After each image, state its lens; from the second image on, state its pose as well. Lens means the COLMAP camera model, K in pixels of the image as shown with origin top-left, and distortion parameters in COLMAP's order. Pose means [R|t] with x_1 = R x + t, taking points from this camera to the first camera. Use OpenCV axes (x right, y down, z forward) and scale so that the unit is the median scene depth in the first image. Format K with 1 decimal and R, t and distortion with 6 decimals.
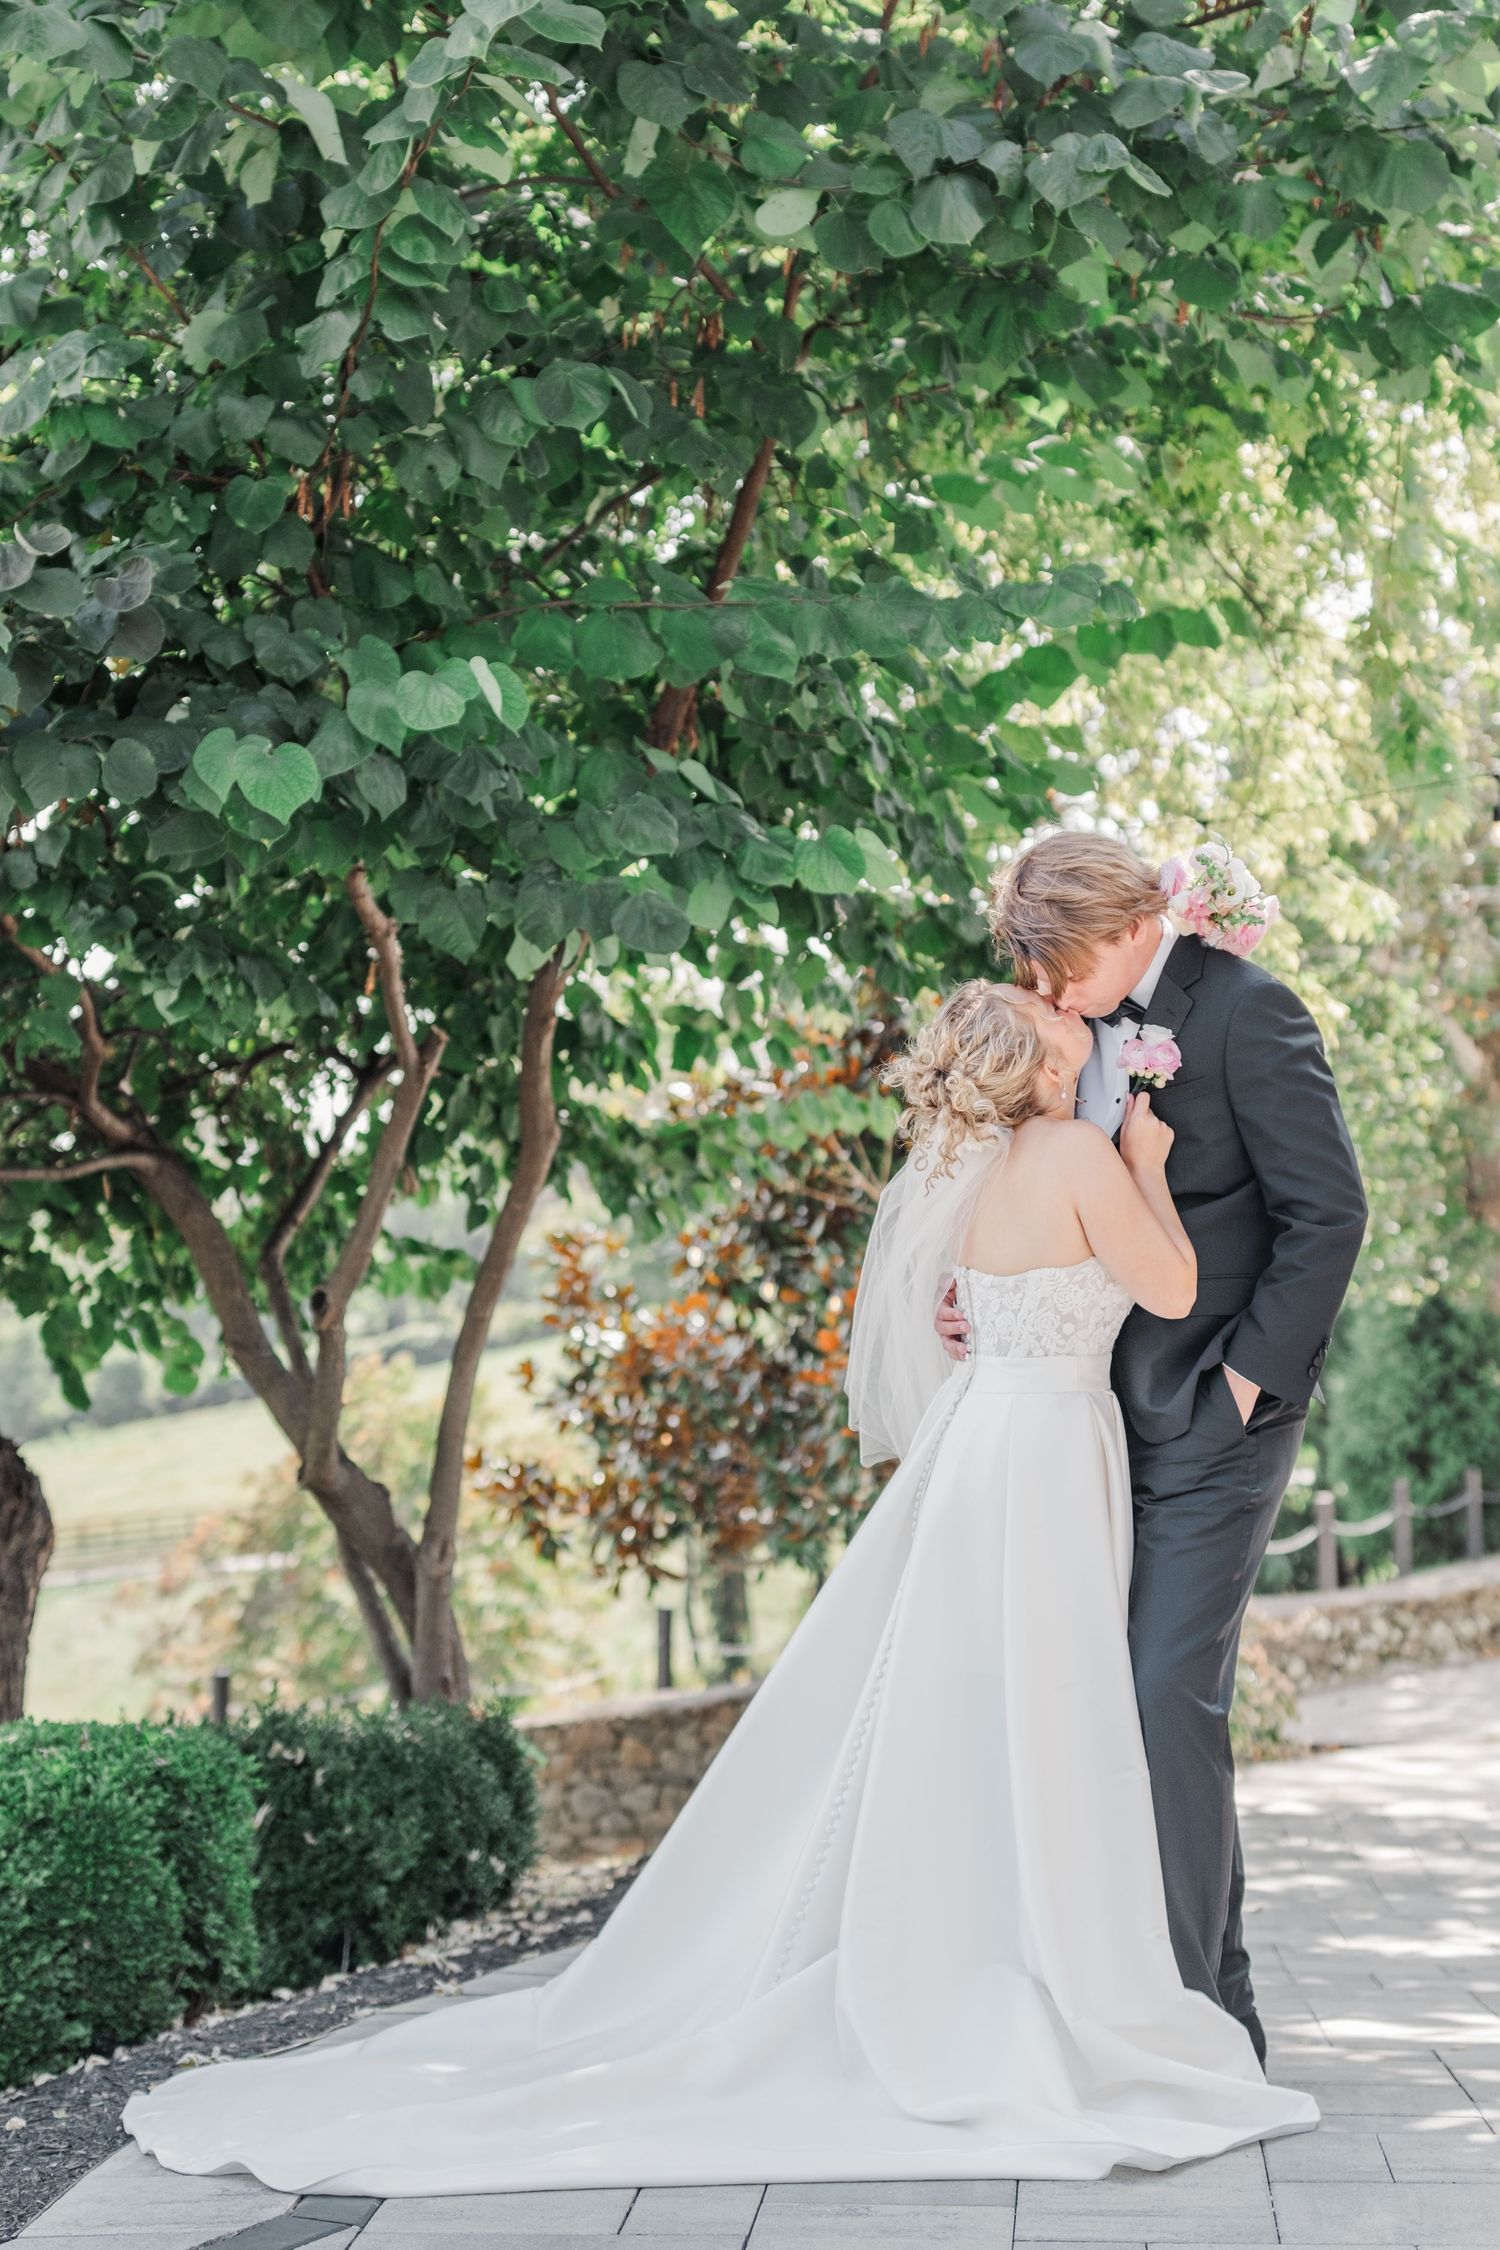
lens RADIAL K [[3713.2, 0, 650.0], [0, 3713.2, 1085.5], [0, 0, 1]] dist [-0.014506, 0.000000]
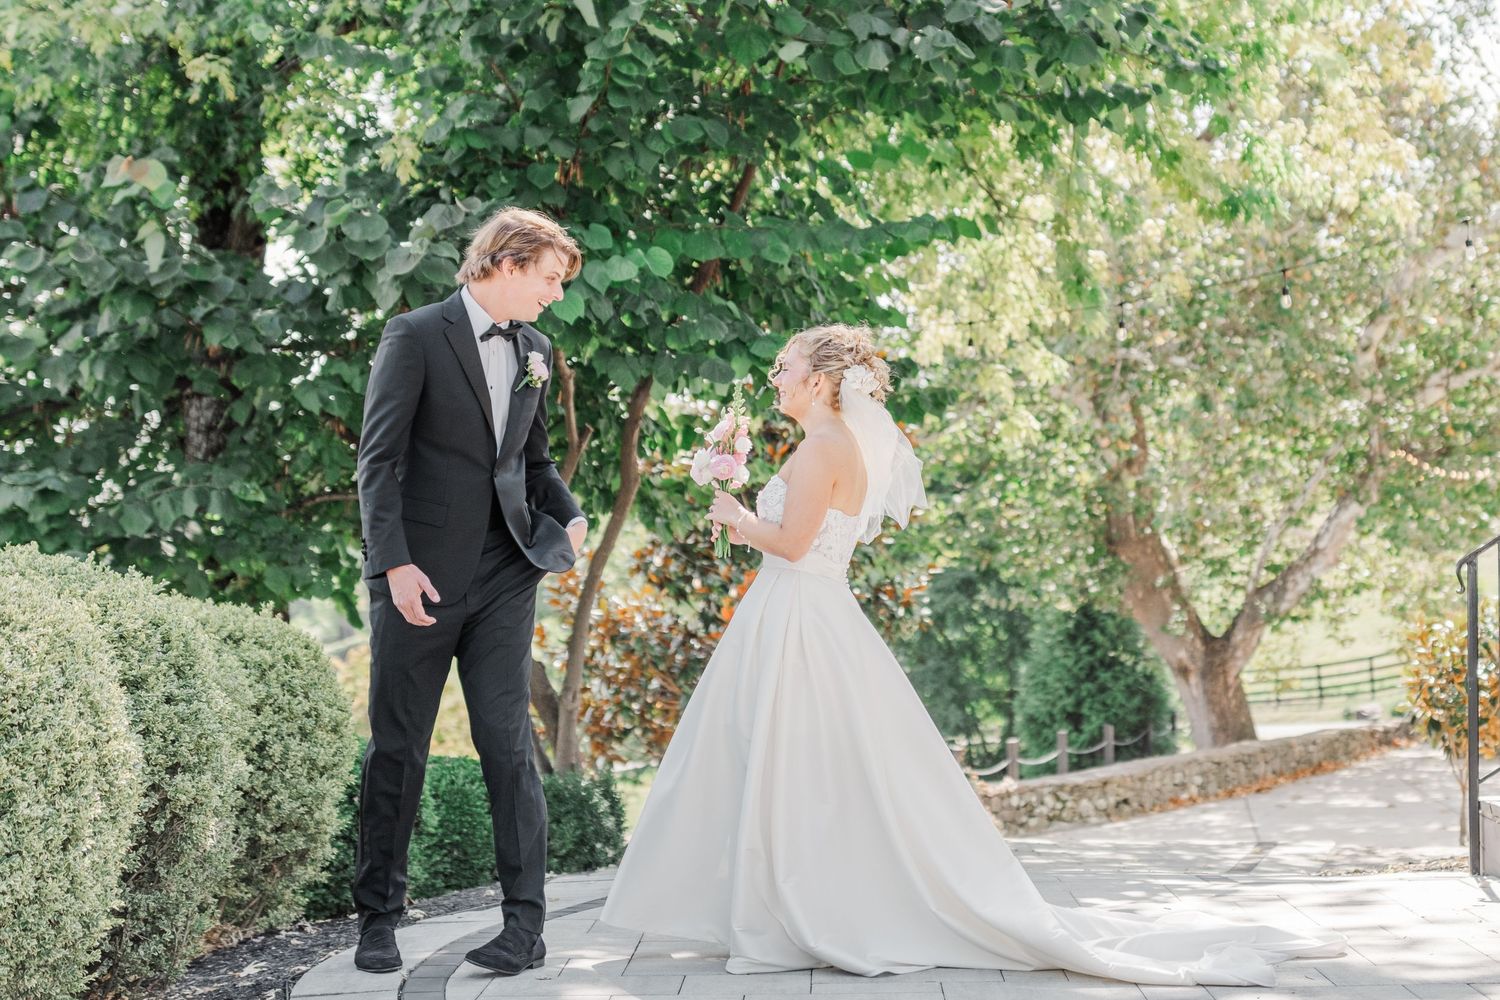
lens RADIAL K [[3015.0, 0, 754.8], [0, 3015.0, 502.0], [0, 0, 1]] dist [-0.142826, 0.000000]
pose [[0.995184, 0.016032, 0.096701, -0.114729], [-0.017050, 0.999807, 0.009712, 0.007637], [-0.096527, -0.011314, 0.995266, -0.559783]]
